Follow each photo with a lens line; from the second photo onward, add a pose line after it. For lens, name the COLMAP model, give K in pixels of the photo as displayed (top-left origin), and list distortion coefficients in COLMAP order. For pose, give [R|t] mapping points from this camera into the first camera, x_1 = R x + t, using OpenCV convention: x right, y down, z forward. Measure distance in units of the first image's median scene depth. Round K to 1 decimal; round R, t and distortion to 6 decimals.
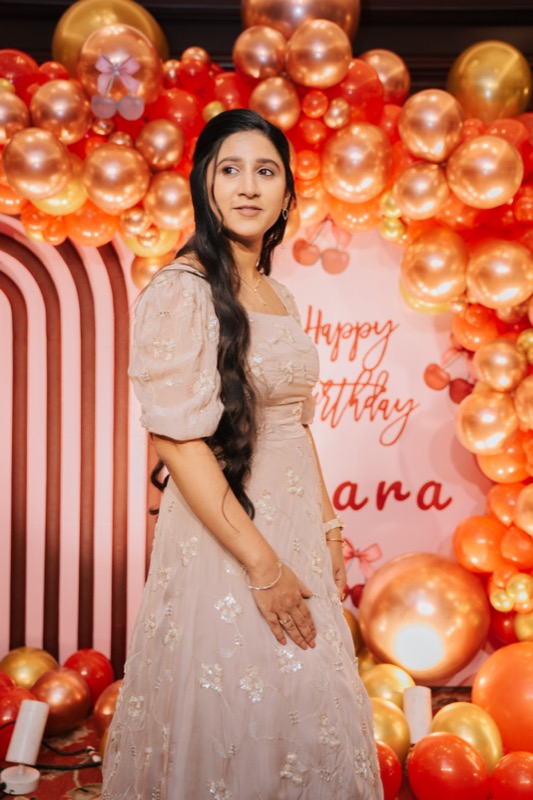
lens RADIAL K [[990.6, 0, 287.5], [0, 990.6, 362.0], [0, 0, 1]] dist [0.081931, 0.046655]
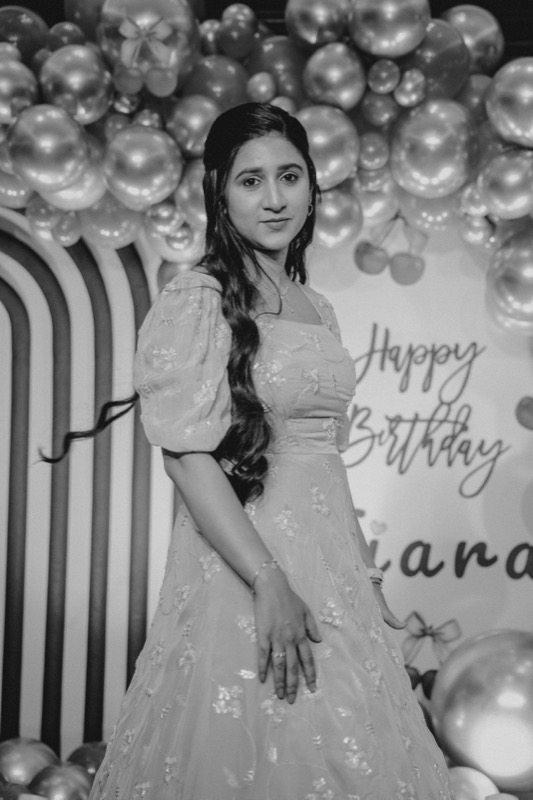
lens RADIAL K [[1355.9, 0, 293.7], [0, 1355.9, 399.2], [0, 0, 1]] dist [0.304763, -0.098282]
pose [[0.998898, 0.013862, -0.044838, 0.007556], [-0.013948, 0.999901, -0.001603, 0.008737], [0.044812, 0.002227, 0.998993, -0.126212]]
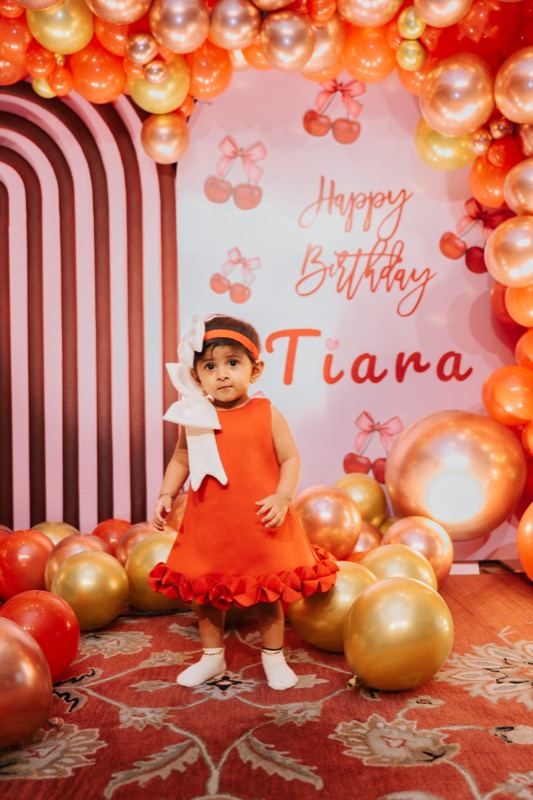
lens RADIAL K [[709.0, 0, 260.3], [0, 709.0, 416.3], [0, 0, 1]] dist [0.006856, -0.005489]
pose [[0.999262, -0.028862, -0.025339, -0.030448], [0.027690, 0.998583, -0.045441, 0.229605], [0.026614, 0.044706, 0.998646, 0.321823]]
